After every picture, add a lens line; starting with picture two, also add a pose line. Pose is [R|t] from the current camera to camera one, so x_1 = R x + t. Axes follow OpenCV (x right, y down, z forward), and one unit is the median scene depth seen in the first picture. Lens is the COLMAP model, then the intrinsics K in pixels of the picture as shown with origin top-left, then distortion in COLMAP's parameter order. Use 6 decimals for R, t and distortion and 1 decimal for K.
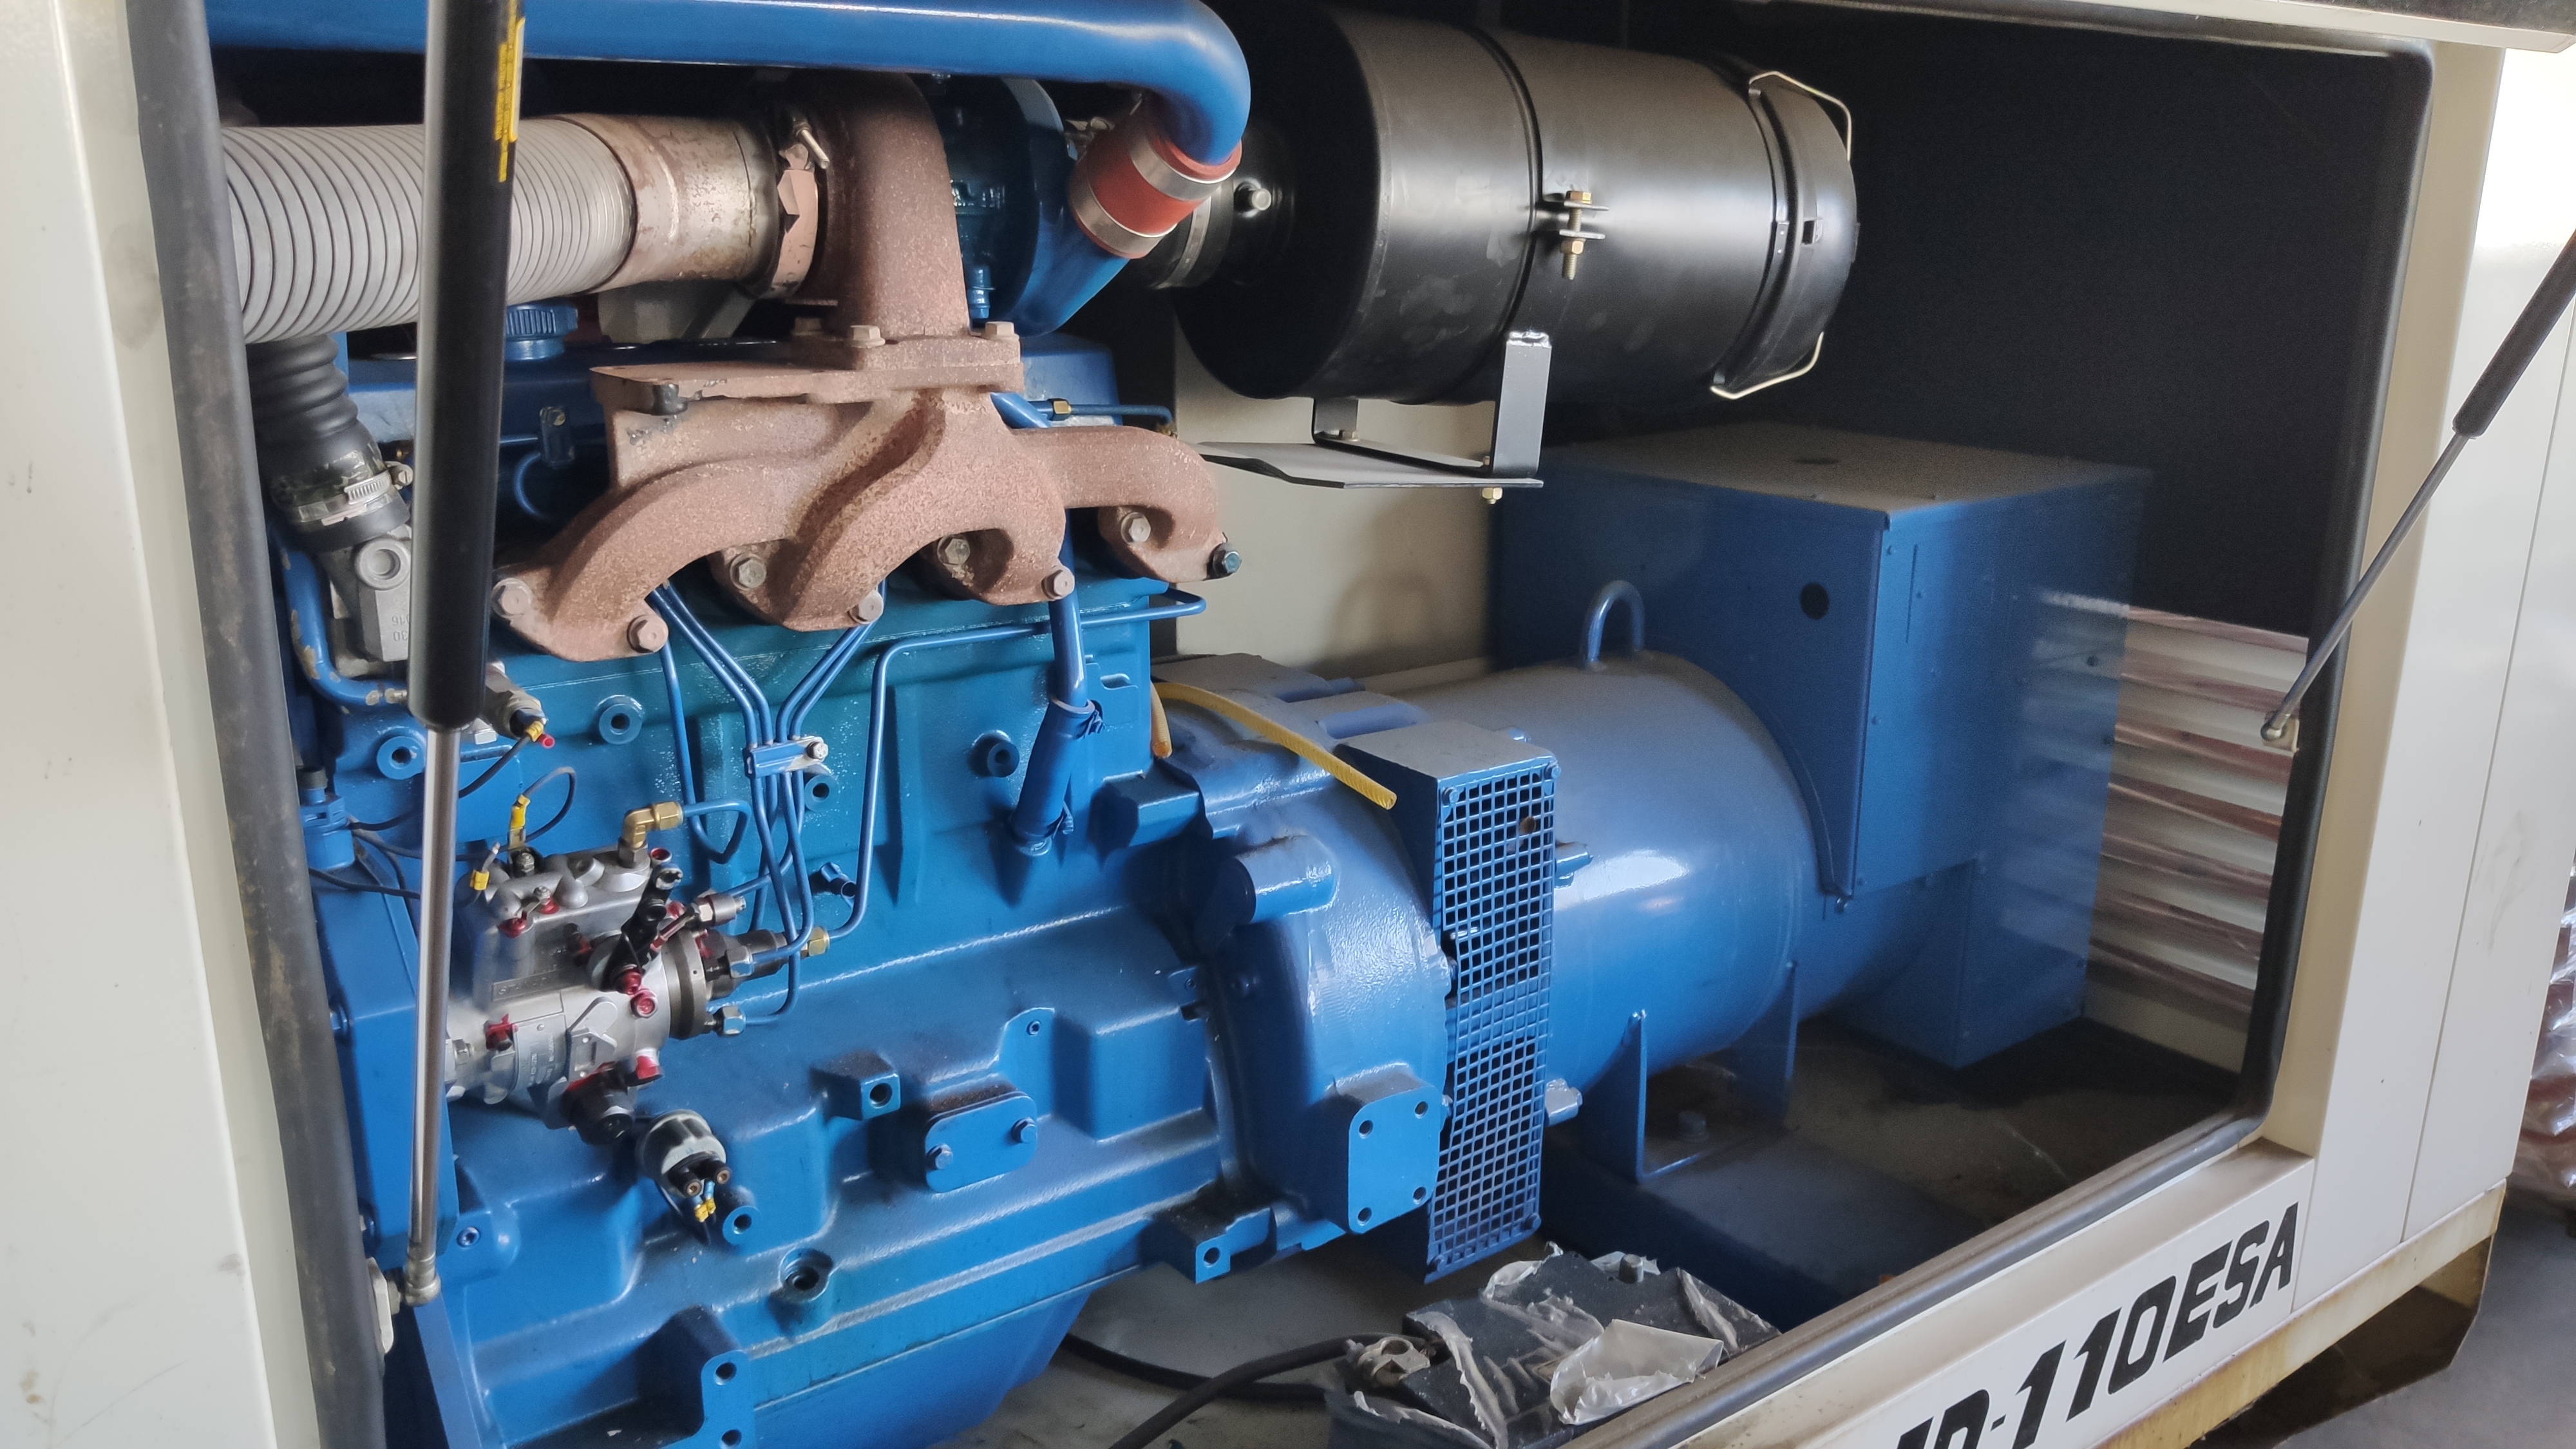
lens RADIAL K [[1965.9, 0, 1297.8], [0, 1965.9, 722.9], [0, 0, 1]] dist [0.015878, -0.003326]
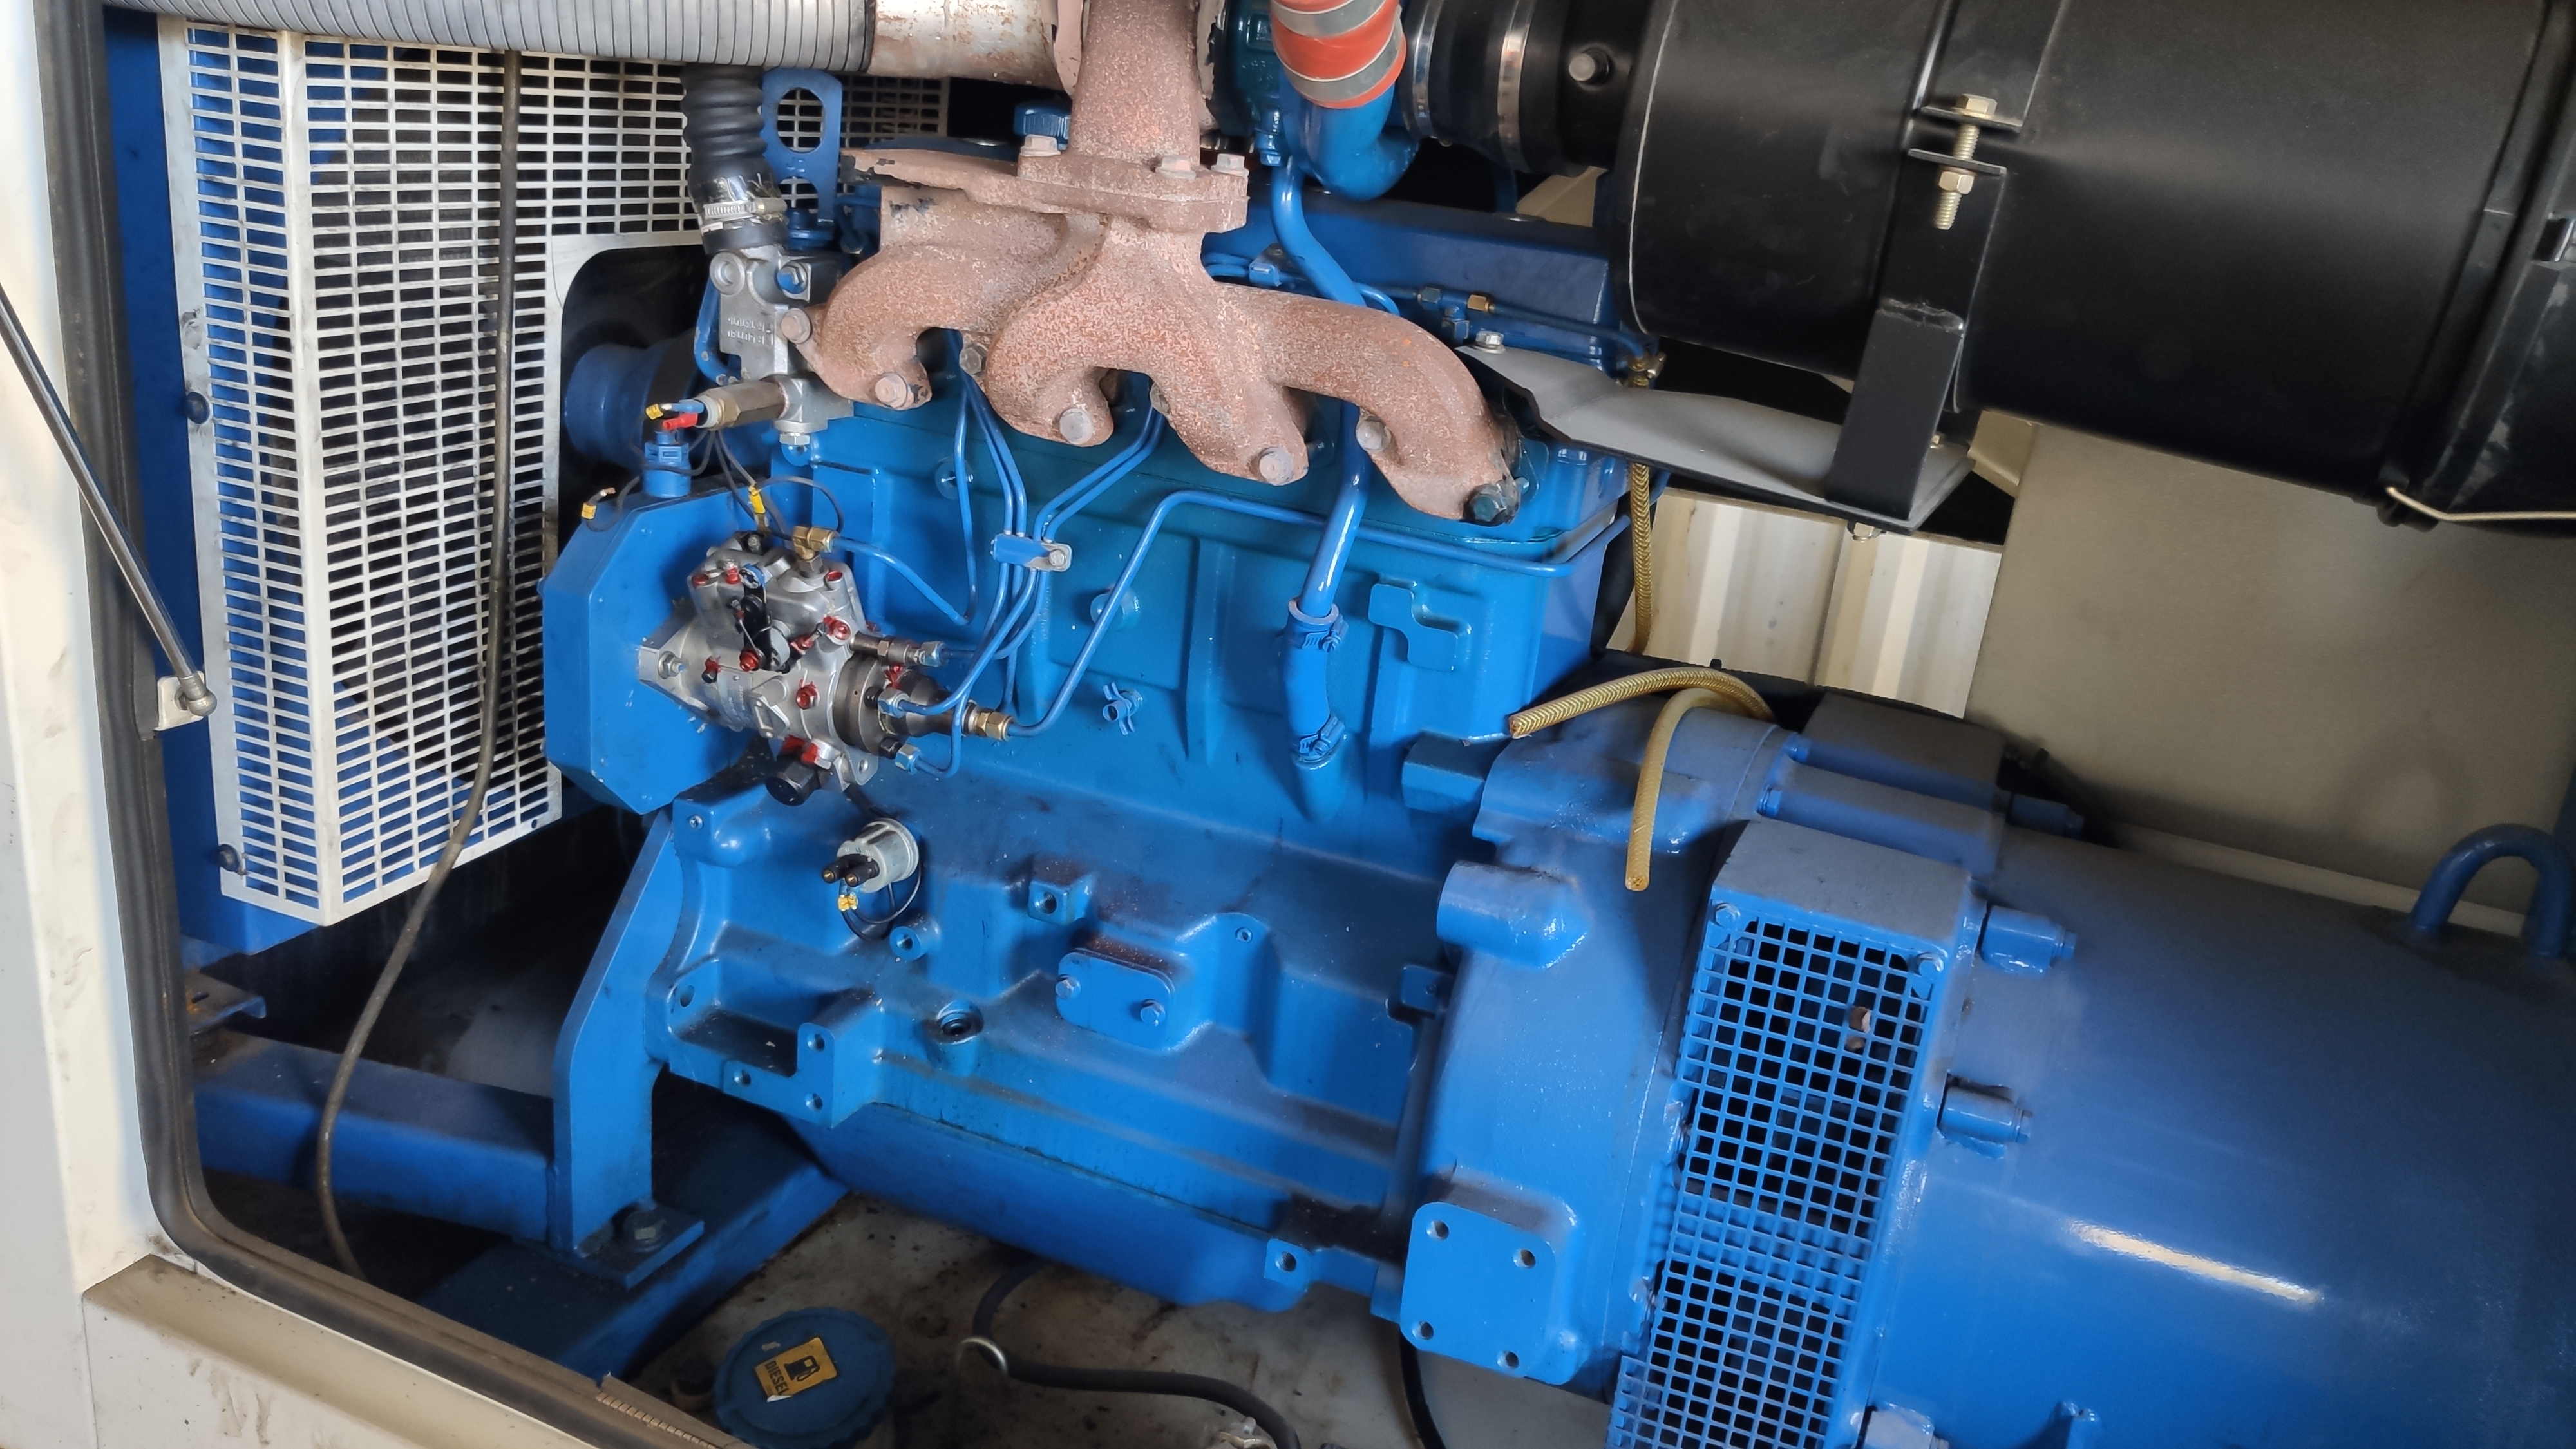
lens RADIAL K [[1965.9, 0, 1285.7], [0, 1965.9, 725.1], [0, 0, 1]] dist [0.015878, -0.003326]
pose [[0.484311, 0.329891, -0.810318, 0.621604], [-0.324913, 0.927769, 0.183512, -0.120714], [0.812327, 0.174406, 0.556514, 0.484999]]
